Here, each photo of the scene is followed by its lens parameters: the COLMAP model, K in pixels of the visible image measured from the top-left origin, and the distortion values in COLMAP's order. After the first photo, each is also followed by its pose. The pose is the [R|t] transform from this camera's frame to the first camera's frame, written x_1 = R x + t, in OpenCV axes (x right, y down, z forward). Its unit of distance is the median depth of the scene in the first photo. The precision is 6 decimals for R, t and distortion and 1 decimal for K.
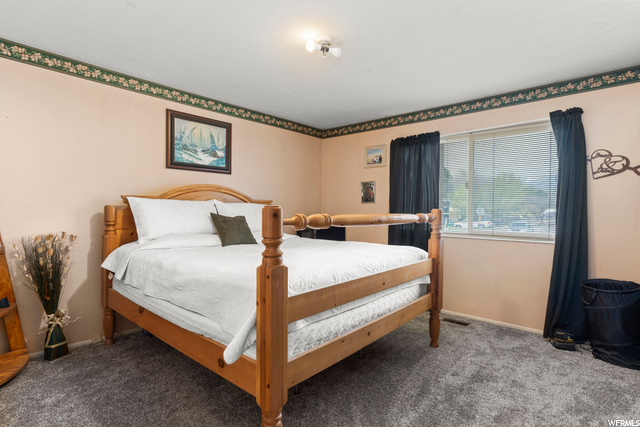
lens RADIAL K [[328.8, 0, 320.0], [0, 328.8, 213.5], [0, 0, 1]] dist [-0.001494, 0.000884]
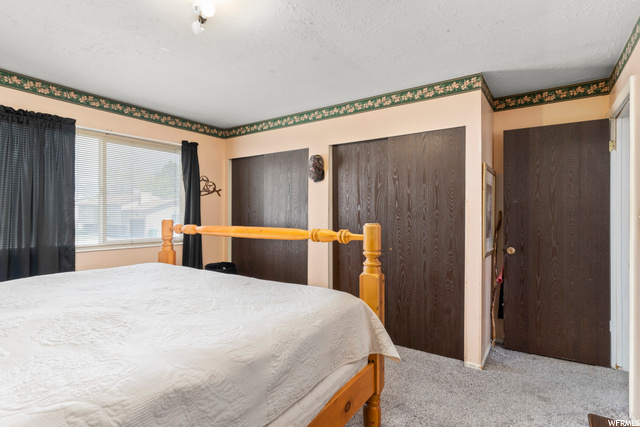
lens RADIAL K [[328.8, 0, 320.0], [0, 328.8, 213.5], [0, 0, 1]] dist [-0.001494, 0.000884]
pose [[-0.131599, -0.005040, 0.991290, -0.639664], [0.005048, 0.999971, 0.005754, -0.032669], [-0.991290, 0.005761, -0.131569, 0.662696]]
